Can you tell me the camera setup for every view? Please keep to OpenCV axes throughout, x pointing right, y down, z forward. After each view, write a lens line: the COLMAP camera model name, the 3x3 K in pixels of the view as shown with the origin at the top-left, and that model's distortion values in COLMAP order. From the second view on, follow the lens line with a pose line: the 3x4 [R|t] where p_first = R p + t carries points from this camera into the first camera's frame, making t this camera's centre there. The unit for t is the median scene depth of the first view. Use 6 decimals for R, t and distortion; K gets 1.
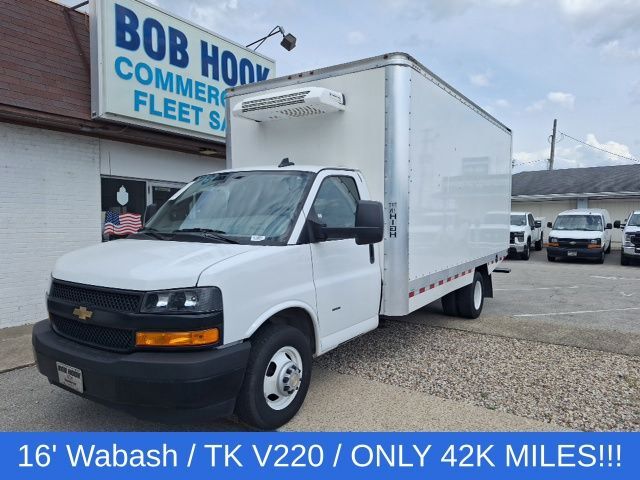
lens RADIAL K [[508.8, 0, 338.7], [0, 508.8, 242.1], [0, 0, 1]] dist [0.006595, 0.002655]
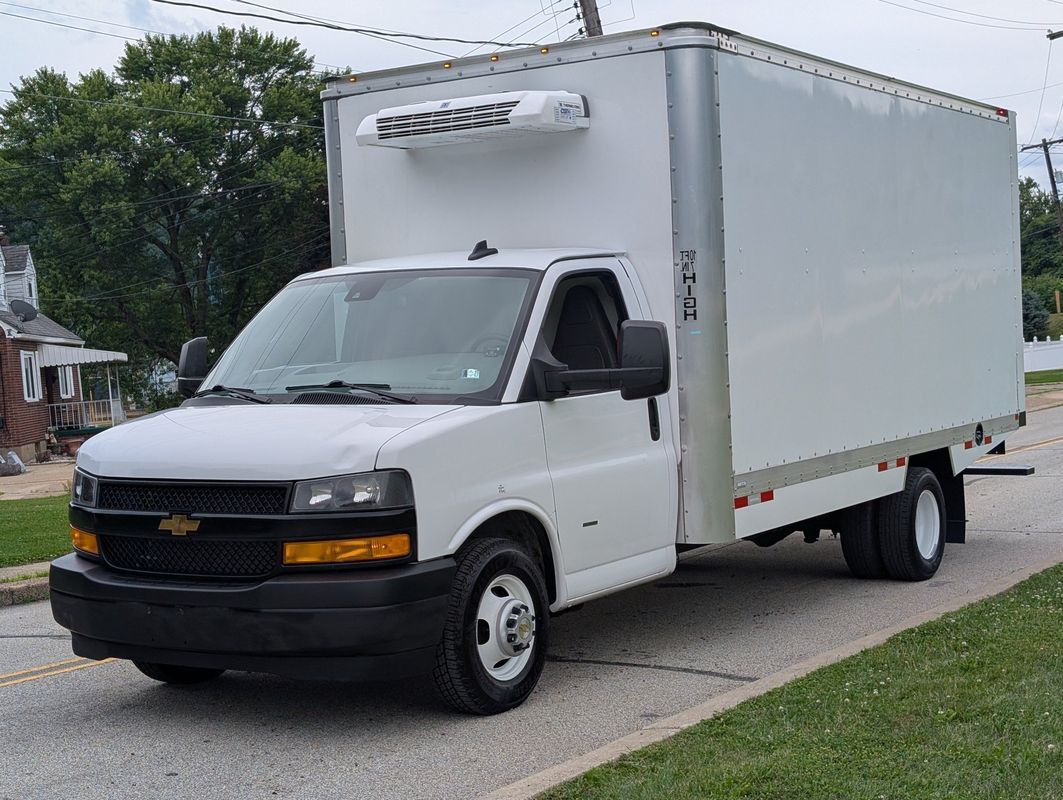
lens RADIAL K [[2060.8, 0, 531.5], [0, 2060.8, 400.0], [0, 0, 1]] dist [0.001914, 0.014795]
pose [[0.999048, -0.040926, -0.015119, -0.029557], [0.040557, 0.998891, -0.023906, 0.052795], [0.016081, 0.023270, 0.999600, -1.179166]]
